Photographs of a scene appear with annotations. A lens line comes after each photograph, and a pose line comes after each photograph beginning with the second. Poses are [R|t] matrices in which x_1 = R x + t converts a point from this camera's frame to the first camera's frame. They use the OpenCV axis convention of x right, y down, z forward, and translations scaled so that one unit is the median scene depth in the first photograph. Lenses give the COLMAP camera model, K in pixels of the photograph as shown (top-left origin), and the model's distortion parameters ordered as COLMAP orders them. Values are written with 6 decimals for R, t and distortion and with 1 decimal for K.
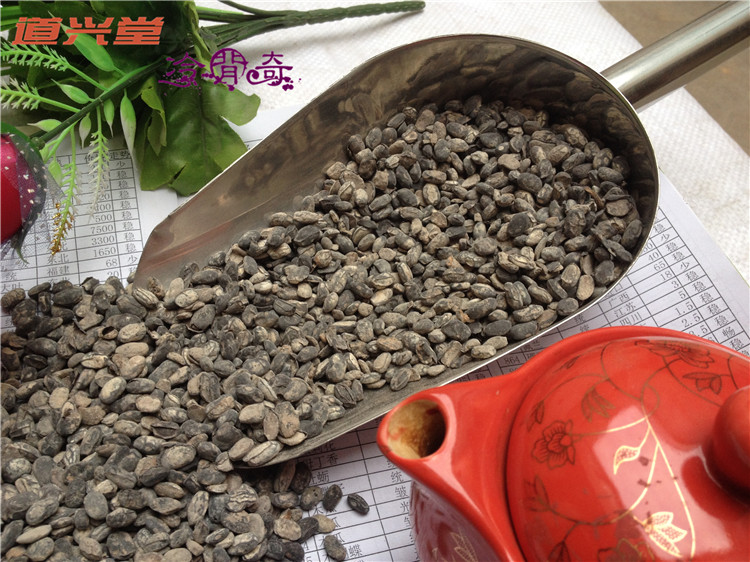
lens RADIAL K [[729.6, 0, 375.1], [0, 729.6, 276.9], [0, 0, 1]] dist [0.131717, -0.347153]
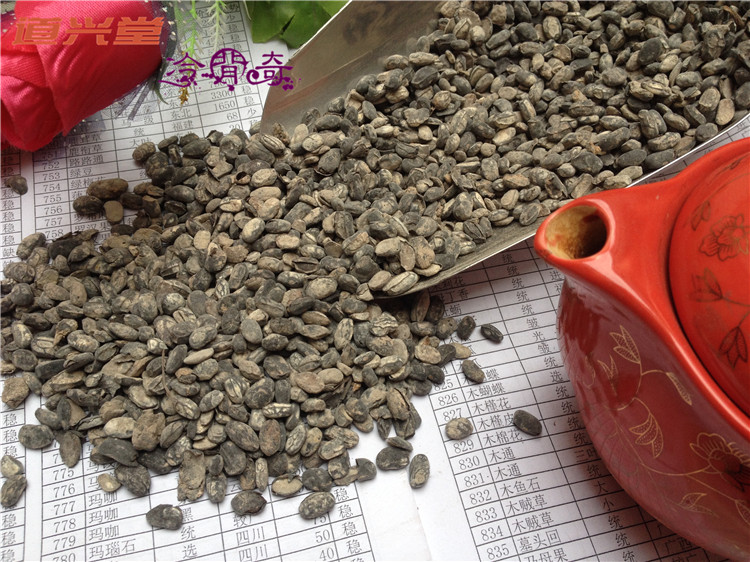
lens RADIAL K [[735.5, 0, 373.6], [0, 735.5, 278.3], [0, 0, 1]] dist [0.136718, -0.378283]
pose [[0.994635, -0.025330, -0.100300, -0.076621], [0.039560, 0.988998, 0.142538, 0.073044], [0.095586, -0.145741, 0.984694, -0.021655]]
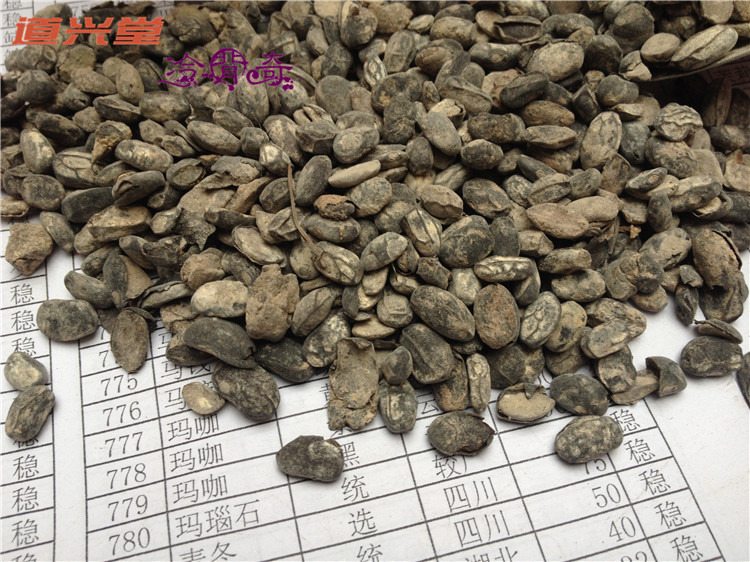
lens RADIAL K [[753.0, 0, 375.0], [0, 753.0, 281.0], [0, 0, 1]] dist [0.138765, -0.453257]
pose [[0.989992, -0.025410, -0.138816, -0.289260], [0.055696, 0.974158, 0.218894, 0.239587], [0.129666, -0.224435, 0.965824, 0.315369]]
